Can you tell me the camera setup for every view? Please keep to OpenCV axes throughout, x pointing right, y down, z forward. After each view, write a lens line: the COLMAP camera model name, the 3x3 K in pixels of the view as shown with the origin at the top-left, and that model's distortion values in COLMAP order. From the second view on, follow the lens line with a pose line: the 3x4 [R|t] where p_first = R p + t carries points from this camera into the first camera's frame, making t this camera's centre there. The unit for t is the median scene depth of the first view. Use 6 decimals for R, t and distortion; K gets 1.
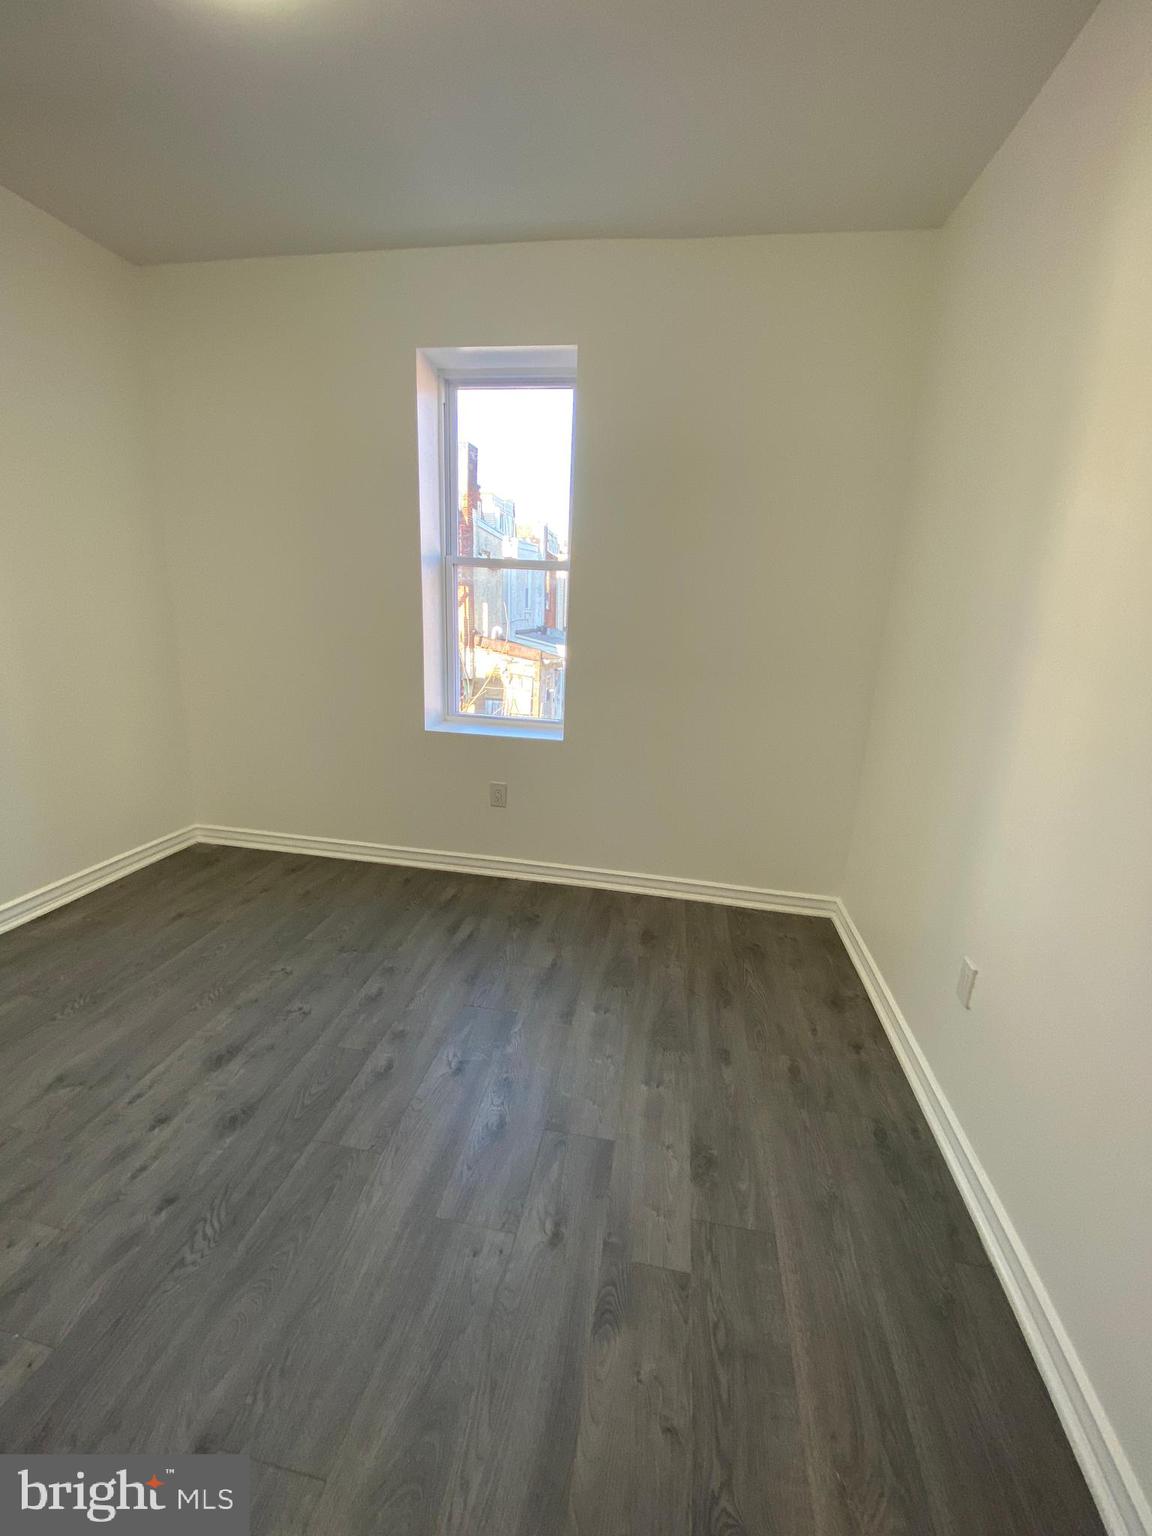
lens RADIAL K [[615.1, 0, 574.3], [0, 615.1, 771.2], [0, 0, 1]] dist [0.028151, -0.022755]
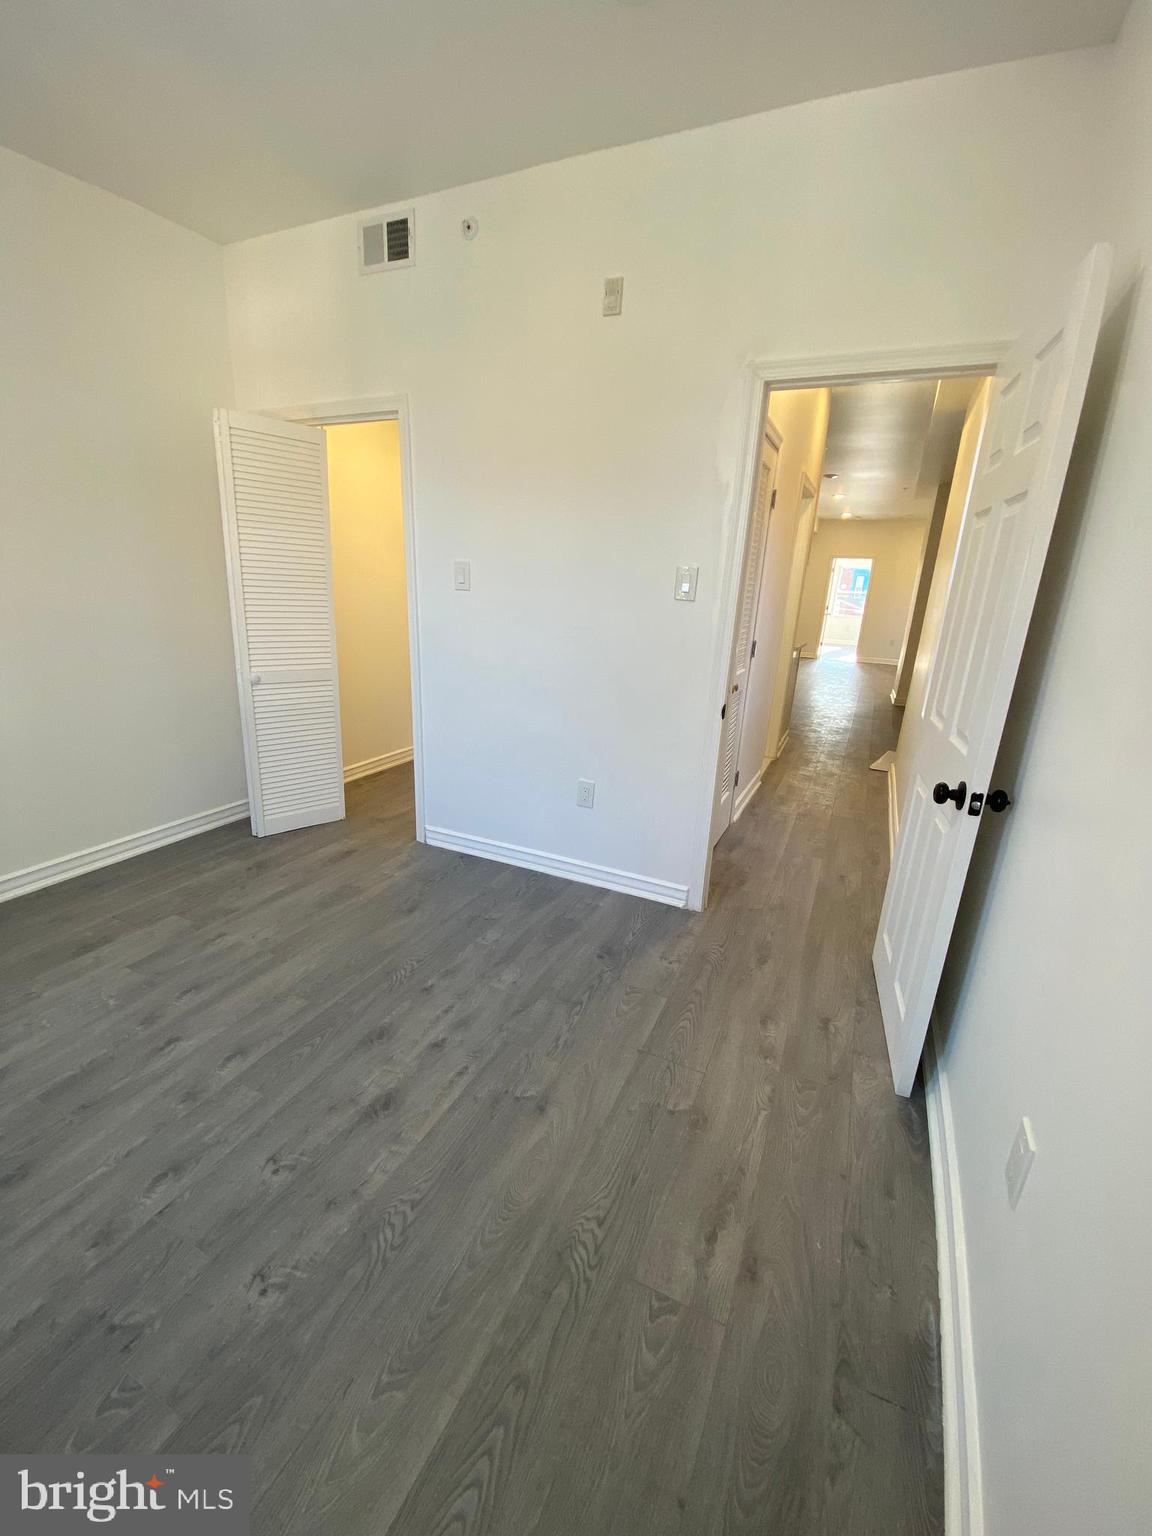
lens RADIAL K [[620.9, 0, 588.5], [0, 620.9, 771.0], [0, 0, 1]] dist [0.002107, -0.010868]
pose [[-0.963085, -0.155937, 0.219433, -0.973172], [-0.013781, 0.842630, 0.538317, -0.414841], [-0.268845, 0.515421, -0.813673, 1.404182]]
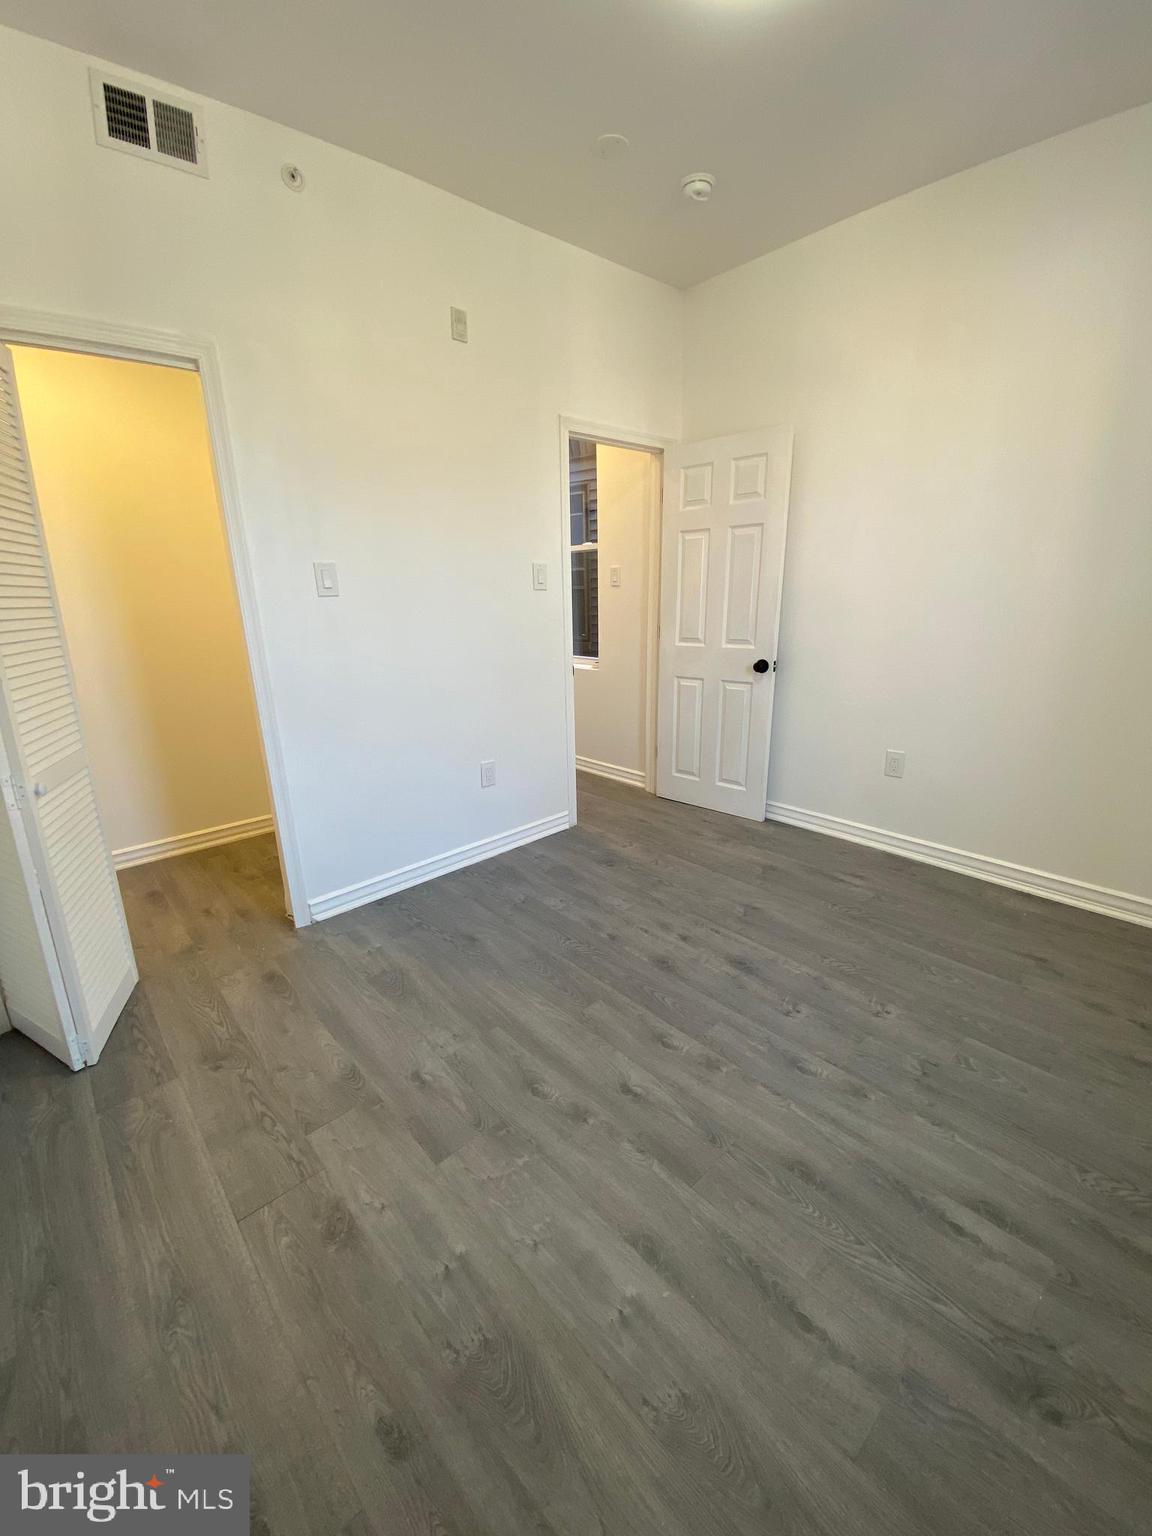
lens RADIAL K [[615.1, 0, 574.3], [0, 615.1, 771.2], [0, 0, 1]] dist [0.028151, -0.022755]
pose [[-0.614779, 0.200400, -0.762815, 0.451528], [-0.207112, 0.892217, 0.401314, -0.271502], [0.761020, 0.404708, -0.507012, 1.214811]]
